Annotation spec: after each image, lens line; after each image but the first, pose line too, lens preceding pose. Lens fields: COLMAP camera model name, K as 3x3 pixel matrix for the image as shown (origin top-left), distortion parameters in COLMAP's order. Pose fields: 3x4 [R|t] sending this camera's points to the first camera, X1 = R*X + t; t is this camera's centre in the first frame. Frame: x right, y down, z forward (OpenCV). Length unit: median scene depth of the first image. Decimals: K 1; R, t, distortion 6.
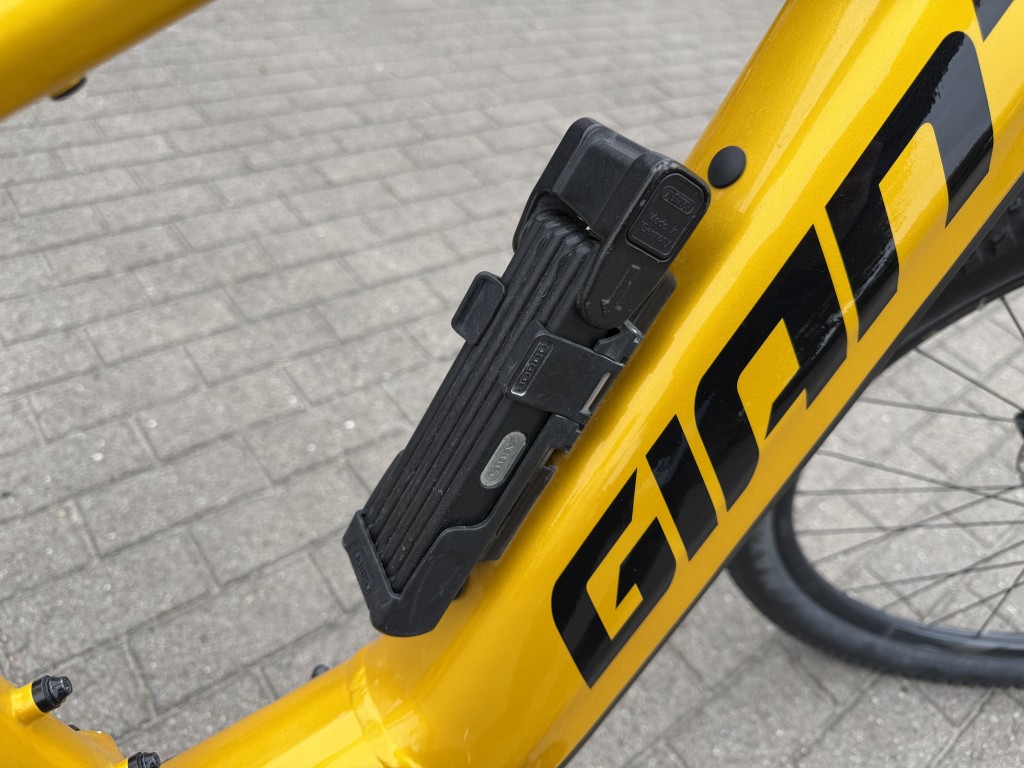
lens RADIAL K [[770.9, 0, 519.7], [0, 770.9, 383.4], [0, 0, 1]] dist [0.007425, -0.002408]
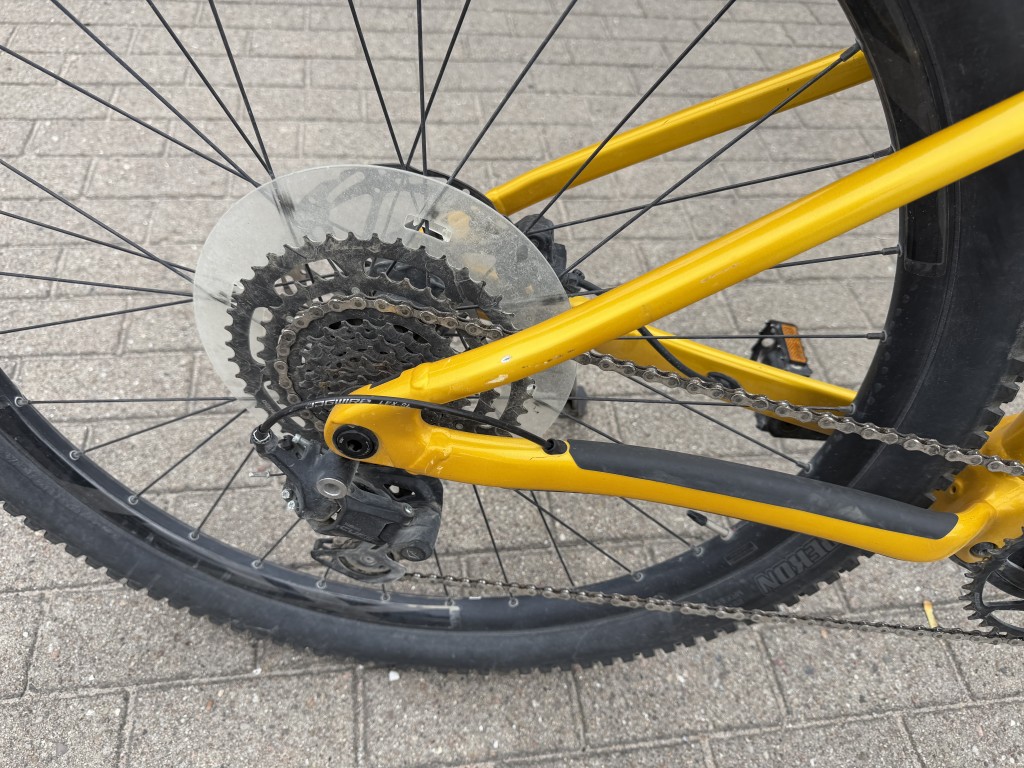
lens RADIAL K [[770.9, 0, 519.7], [0, 770.9, 383.4], [0, 0, 1]] dist [0.007425, -0.002408]
pose [[0.864755, 0.344328, -0.365564, -0.412425], [-0.322296, 0.938767, 0.121831, 0.303530], [0.385129, 0.012466, 0.922779, -0.339022]]
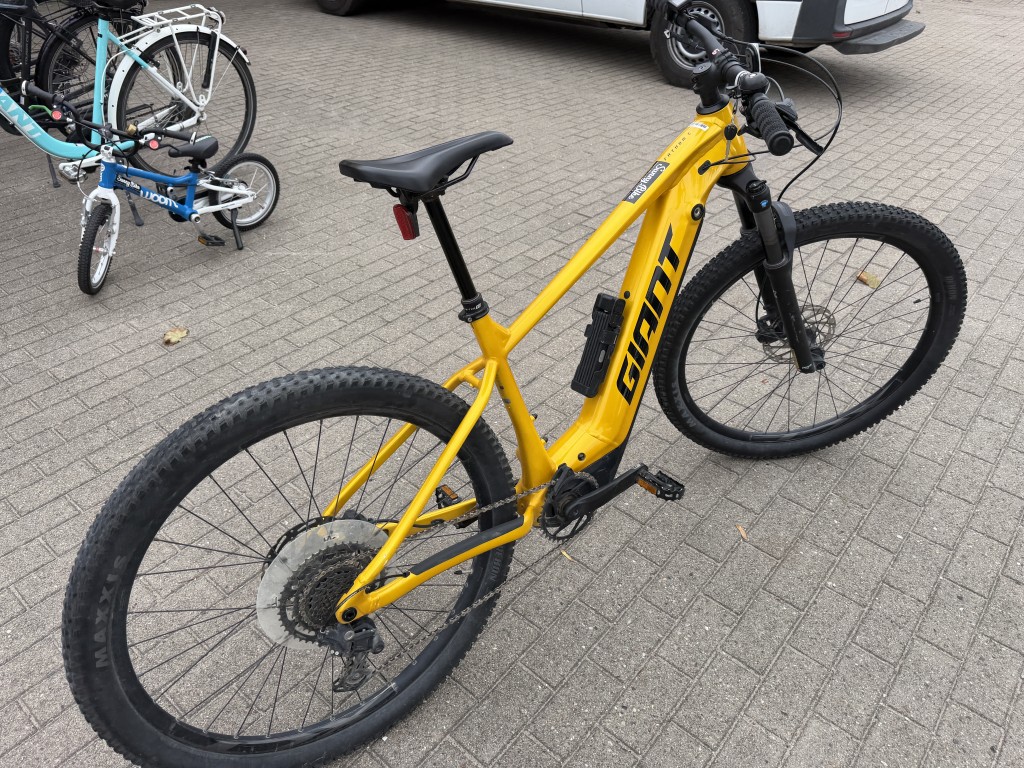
lens RADIAL K [[736.8, 0, 512.6], [0, 736.8, 358.1], [0, 0, 1]] dist [0.056315, -0.002621]
pose [[0.966941, -0.250931, 0.045378, -0.311406], [0.254793, 0.957918, -0.132188, 0.228804], [-0.010298, 0.139380, 0.990185, -1.478833]]
